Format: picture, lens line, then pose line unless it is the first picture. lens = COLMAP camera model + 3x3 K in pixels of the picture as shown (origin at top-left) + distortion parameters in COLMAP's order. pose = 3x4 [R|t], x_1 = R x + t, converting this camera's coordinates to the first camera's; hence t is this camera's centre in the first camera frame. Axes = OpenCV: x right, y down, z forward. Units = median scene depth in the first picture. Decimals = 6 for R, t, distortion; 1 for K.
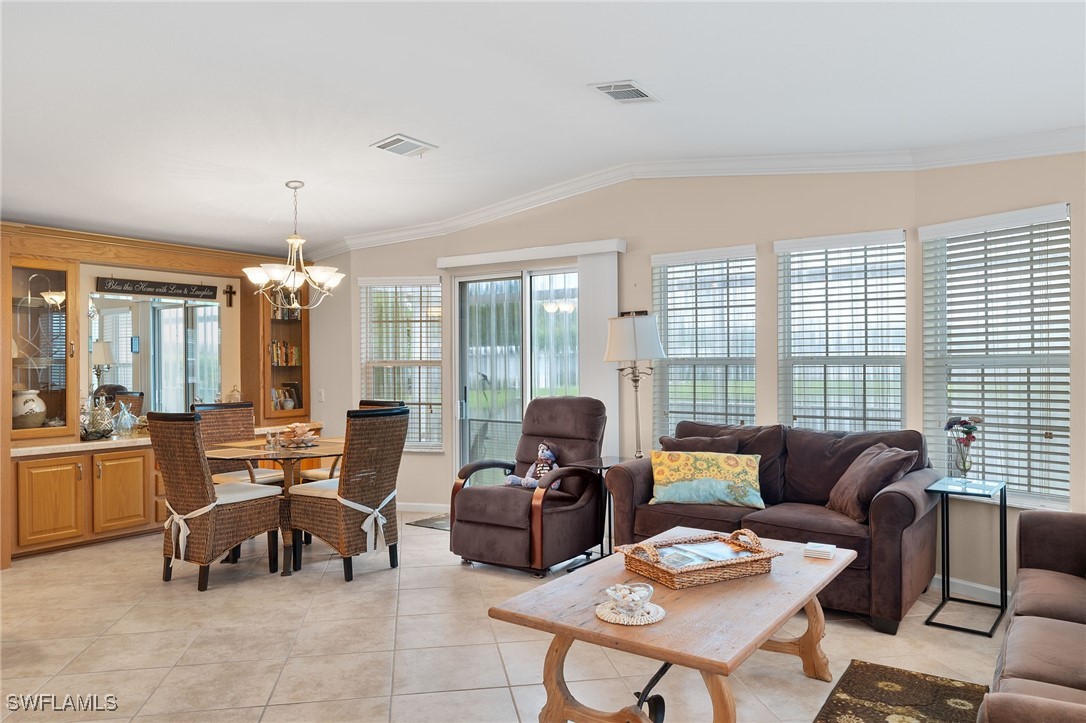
lens RADIAL K [[746.0, 0, 537.1], [0, 746.0, 360.5], [0, 0, 1]] dist [0.019113, -0.008482]
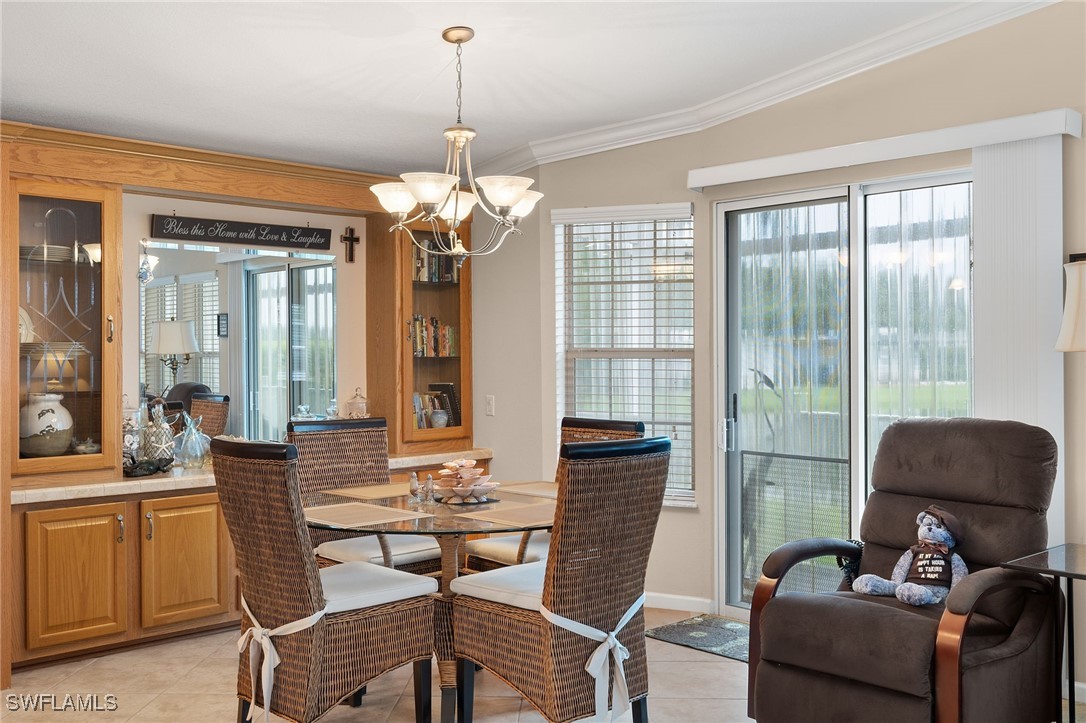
lens RADIAL K [[1004.3, 0, 544.4], [0, 1004.3, 356.6], [0, 0, 1]] dist [0.017624, 0.000000]
pose [[0.979856, 0.003701, -0.199669, -0.106818], [-0.002339, 0.999972, 0.007058, 0.001102], [0.199690, -0.006449, 0.979838, 0.266469]]
